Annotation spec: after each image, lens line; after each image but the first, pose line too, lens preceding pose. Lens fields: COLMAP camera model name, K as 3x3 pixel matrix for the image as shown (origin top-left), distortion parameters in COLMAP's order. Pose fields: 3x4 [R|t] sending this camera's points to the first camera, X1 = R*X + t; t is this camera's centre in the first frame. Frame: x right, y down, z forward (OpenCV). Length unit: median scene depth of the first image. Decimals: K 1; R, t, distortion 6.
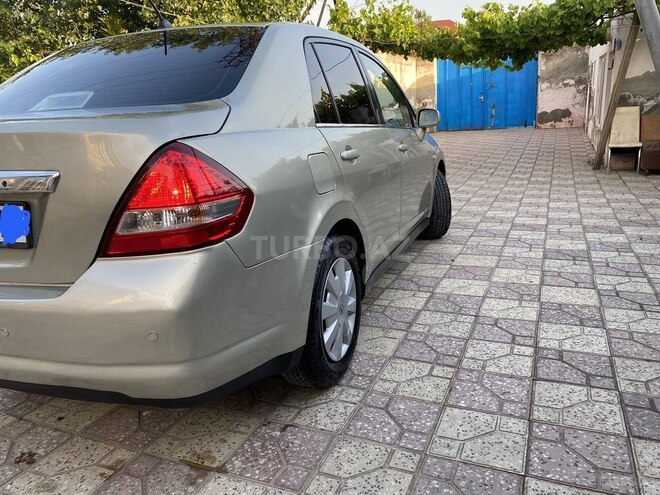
lens RADIAL K [[507.3, 0, 336.2], [0, 507.3, 242.2], [0, 0, 1]] dist [0.025202, -0.020727]
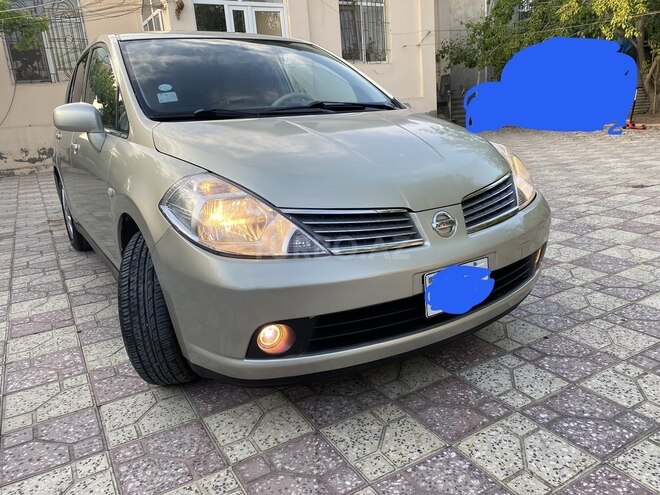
lens RADIAL K [[507.3, 0, 336.7], [0, 507.3, 243.9], [0, 0, 1]] dist [0.025202, -0.020727]
pose [[-0.588849, 0.282802, -0.757153, 0.845926], [-0.118830, 0.896316, 0.427196, -0.667240], [0.799460, 0.341527, -0.494190, 2.603113]]
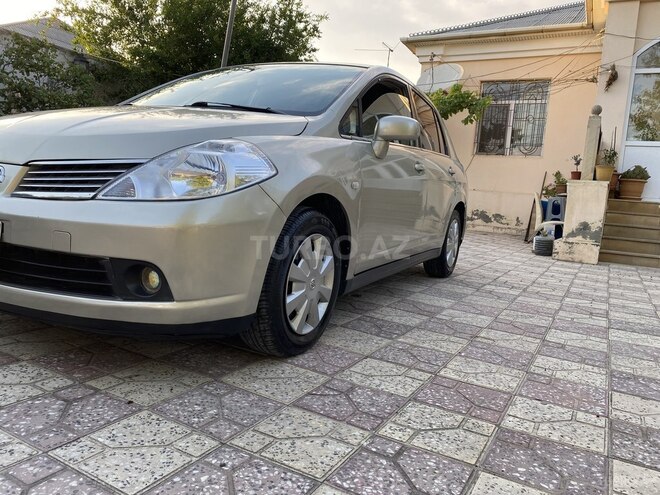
lens RADIAL K [[507.3, 0, 336.5], [0, 507.3, 243.9], [0, 0, 1]] dist [0.025202, -0.020727]
pose [[-0.993299, -0.058977, 0.099395, -0.419341], [-0.021809, 0.940199, 0.339928, -0.565465], [-0.113499, 0.335482, -0.935184, 3.033675]]
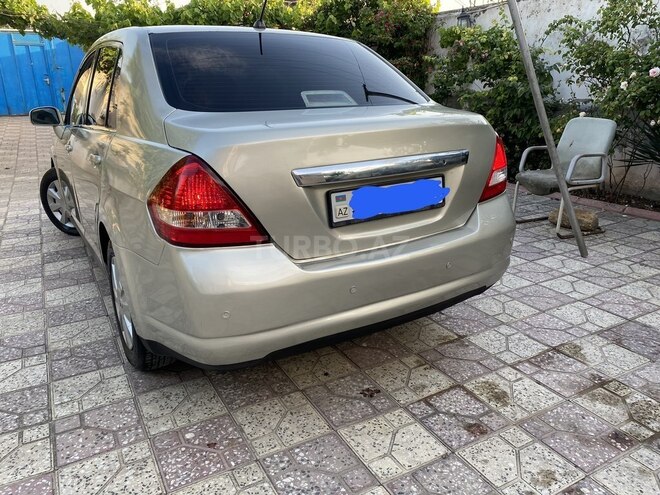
lens RADIAL K [[507.3, 0, 333.6], [0, 507.3, 245.2], [0, 0, 1]] dist [0.025202, -0.020727]
pose [[0.606195, -0.200550, 0.769615, -1.177629], [0.173291, 0.977741, 0.118290, -0.065126], [-0.776208, 0.061661, 0.627455, 0.213521]]
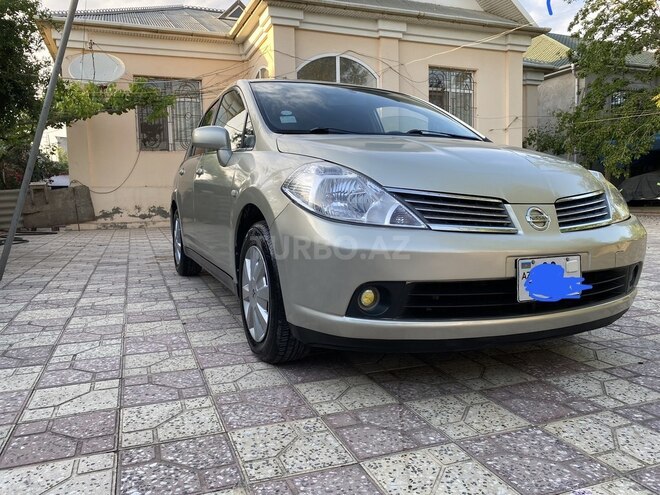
lens RADIAL K [[507.3, 0, 325.8], [0, 507.3, 246.2], [0, 0, 1]] dist [0.025202, -0.020727]
pose [[-0.724035, 0.111874, -0.680631, 0.961652], [-0.132584, 0.945786, 0.296497, -0.542305], [0.676901, 0.304915, -0.669949, 2.675681]]
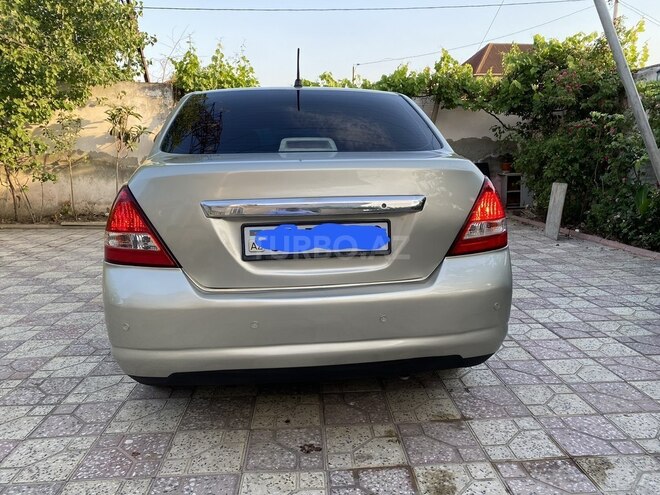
lens RADIAL K [[507.3, 0, 331.1], [0, 507.3, 244.4], [0, 0, 1]] dist [0.025202, -0.020727]
pose [[0.894152, -0.038570, 0.446099, -0.812847], [0.079319, 0.994170, -0.073031, 0.041874], [-0.440682, 0.100685, 0.891999, -0.066460]]
